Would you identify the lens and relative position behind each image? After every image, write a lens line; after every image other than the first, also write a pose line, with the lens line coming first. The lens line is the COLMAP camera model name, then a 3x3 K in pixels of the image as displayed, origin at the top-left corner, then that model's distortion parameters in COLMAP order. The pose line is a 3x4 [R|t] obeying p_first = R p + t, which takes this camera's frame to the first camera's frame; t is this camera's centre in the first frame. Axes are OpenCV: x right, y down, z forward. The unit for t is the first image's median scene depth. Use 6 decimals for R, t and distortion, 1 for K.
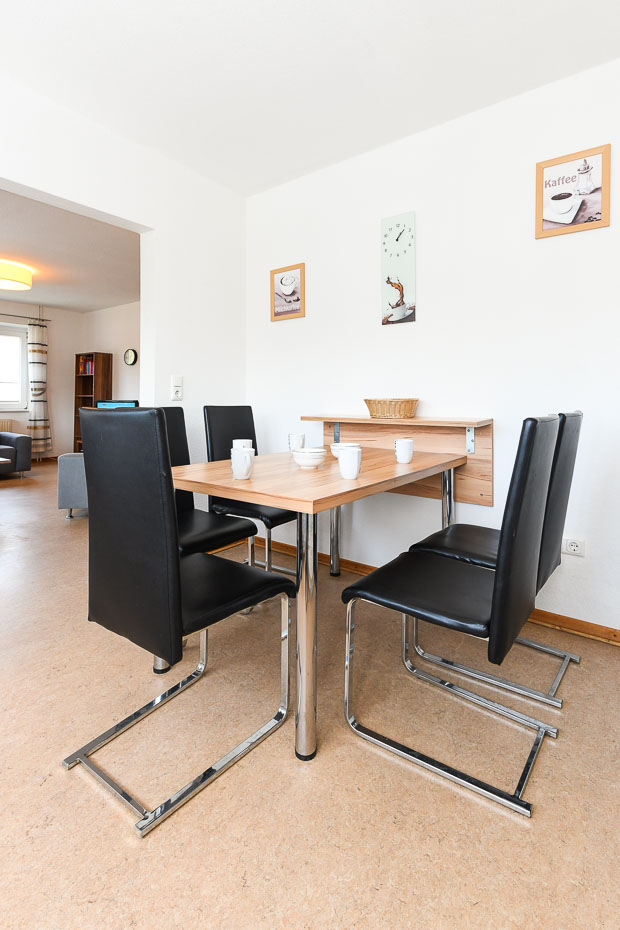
lens RADIAL K [[444.0, 0, 306.4], [0, 444.0, 392.9], [0, 0, 1]] dist [-0.001536, -0.001385]
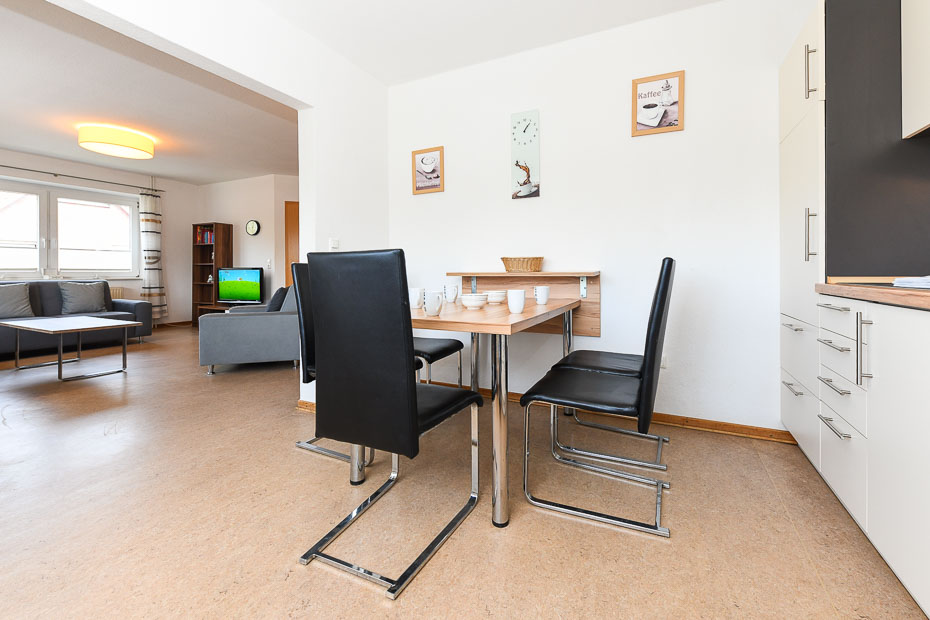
lens RADIAL K [[374.3, 0, 481.1], [0, 374.3, 269.7], [0, 0, 1]] dist [0.003580, -0.000643]
pose [[0.978832, -0.005460, 0.204591, -0.148616], [0.002561, 0.999893, 0.014429, 0.034995], [-0.204648, -0.013599, 0.978741, -0.021782]]
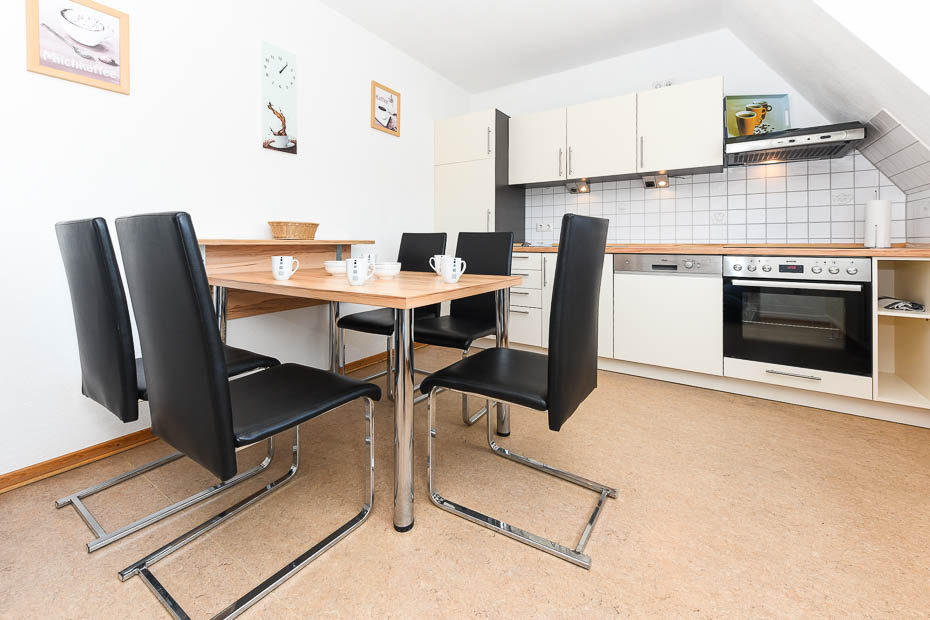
lens RADIAL K [[370.7, 0, 438.8], [0, 370.7, 238.9], [0, 0, 1]] dist [0.008171, -0.000298]
pose [[-0.007721, 0.003613, 0.999964, -0.754043], [-0.017203, 0.999845, -0.003745, 0.055445], [-0.999822, -0.017232, -0.007658, 0.684697]]
